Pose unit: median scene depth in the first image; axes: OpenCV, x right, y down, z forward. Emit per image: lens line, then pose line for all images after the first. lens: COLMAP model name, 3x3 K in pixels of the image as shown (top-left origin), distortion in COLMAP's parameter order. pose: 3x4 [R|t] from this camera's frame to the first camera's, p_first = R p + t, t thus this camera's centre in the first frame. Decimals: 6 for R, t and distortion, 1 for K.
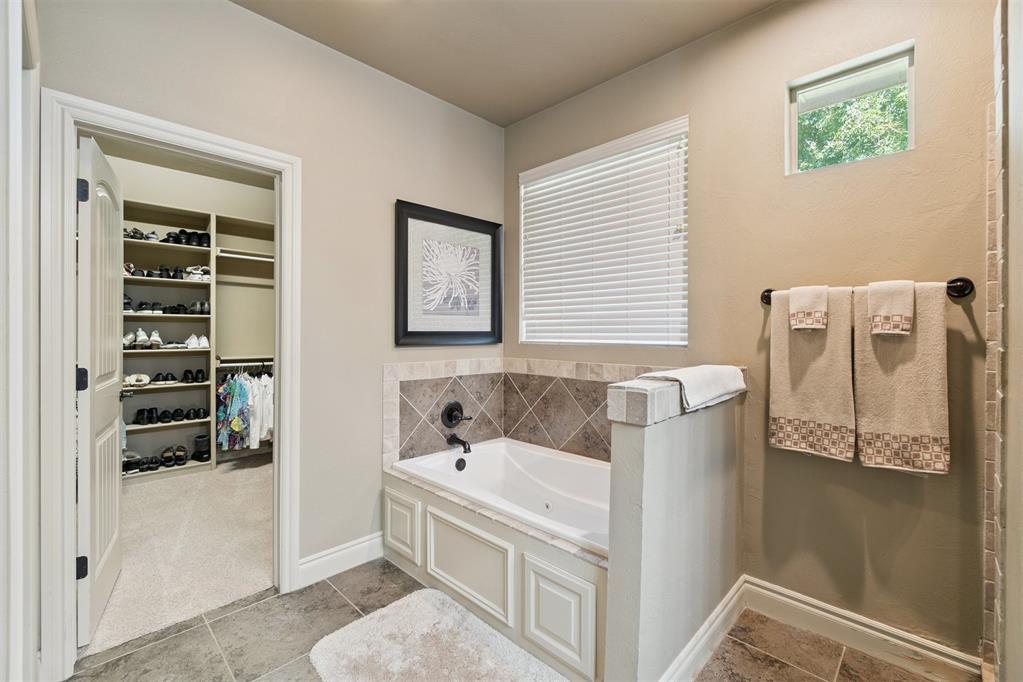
lens RADIAL K [[439.7, 0, 513.5], [0, 439.7, 335.2], [0, 0, 1]] dist [-0.007823, 0.002406]
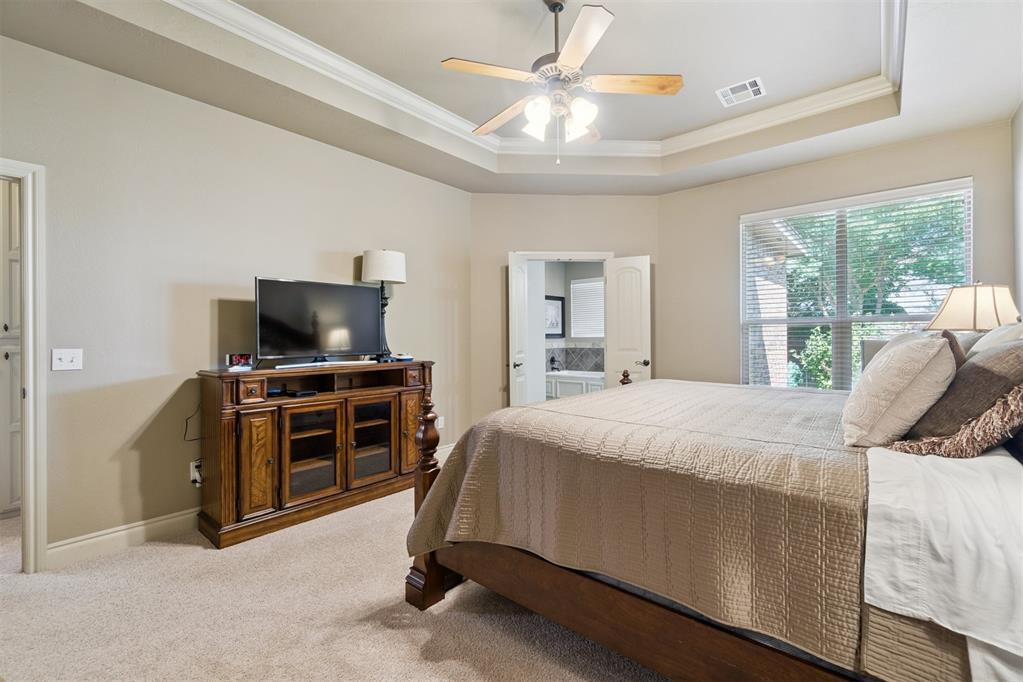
lens RADIAL K [[439.7, 0, 507.6], [0, 439.7, 338.4], [0, 0, 1]] dist [-0.007823, 0.002406]
pose [[0.998232, -0.009277, 0.058709, -0.714580], [0.009279, 0.999957, 0.000229, 0.023276], [-0.058708, 0.000316, 0.998275, -2.342526]]
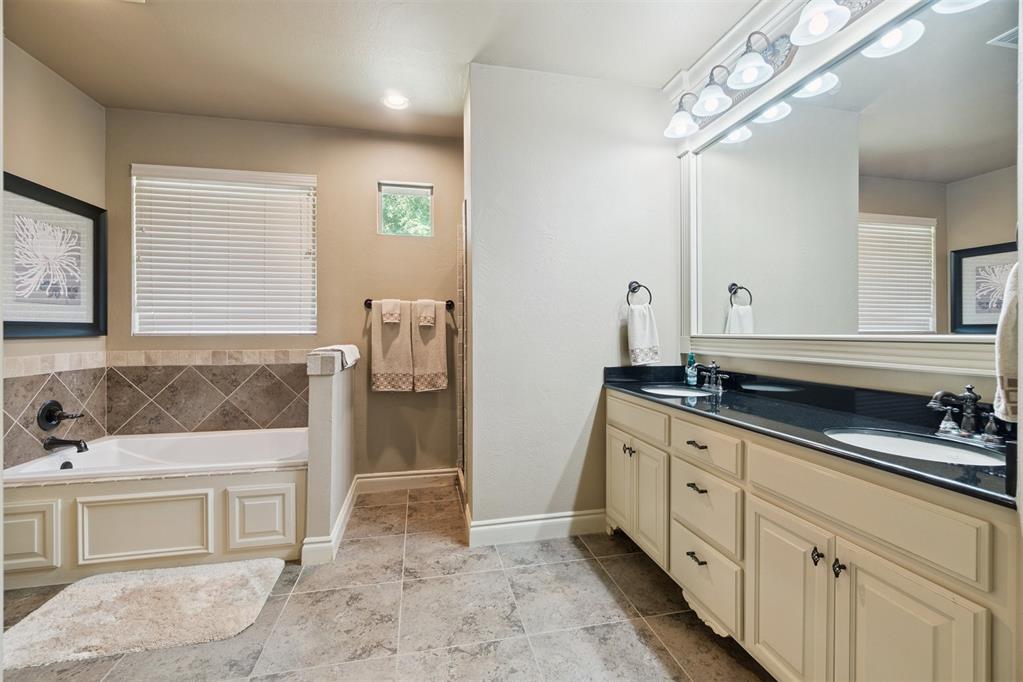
lens RADIAL K [[439.7, 0, 509.1], [0, 439.7, 332.8], [0, 0, 1]] dist [-0.007823, 0.002406]
pose [[0.560259, -0.003937, 0.828308, -0.394003], [0.006852, 0.999977, 0.000119, 0.021296], [-0.828289, 0.005609, 0.560273, -0.298695]]
